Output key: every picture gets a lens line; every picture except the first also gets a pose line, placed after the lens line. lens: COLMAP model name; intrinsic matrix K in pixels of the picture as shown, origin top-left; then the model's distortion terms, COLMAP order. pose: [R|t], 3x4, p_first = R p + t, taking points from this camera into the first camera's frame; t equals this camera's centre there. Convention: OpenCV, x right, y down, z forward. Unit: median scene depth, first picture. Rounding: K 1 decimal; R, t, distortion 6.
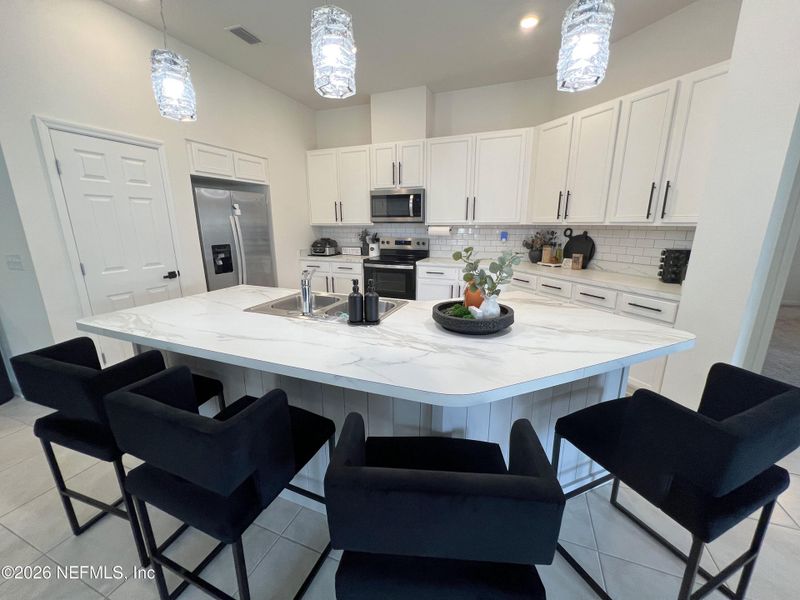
lens RADIAL K [[319.4, 0, 400.0], [0, 319.4, 300.0], [0, 0, 1]] dist [-0.001284, -0.000193]
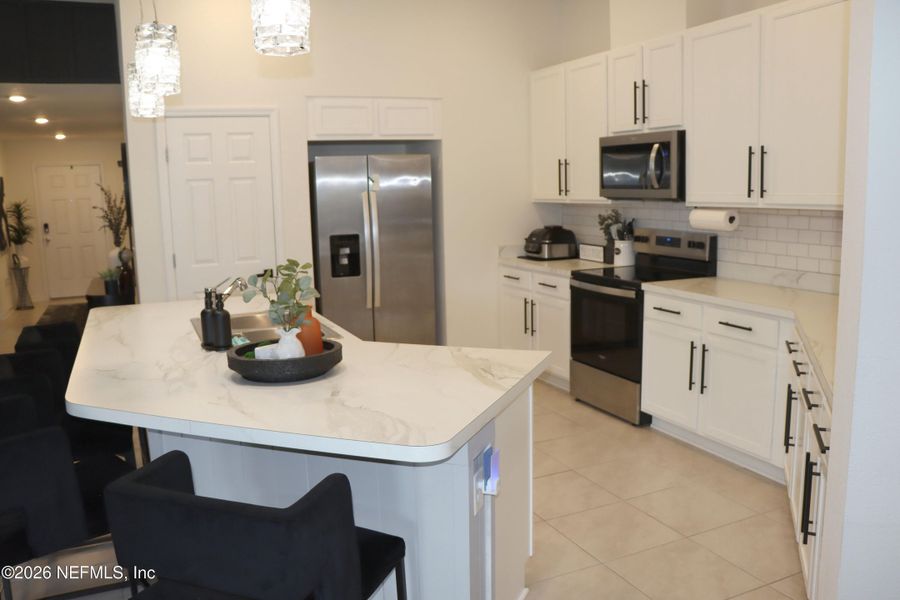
lens RADIAL K [[745.1, 0, 450.0], [0, 745.1, 300.0], [0, 0, 1]] dist [-0.188941, 0.175435]
pose [[0.716308, 0.093363, -0.691510, 0.598085], [-0.143529, 0.989531, -0.015076, -0.038941], [0.682863, 0.110051, 0.722209, 0.030240]]
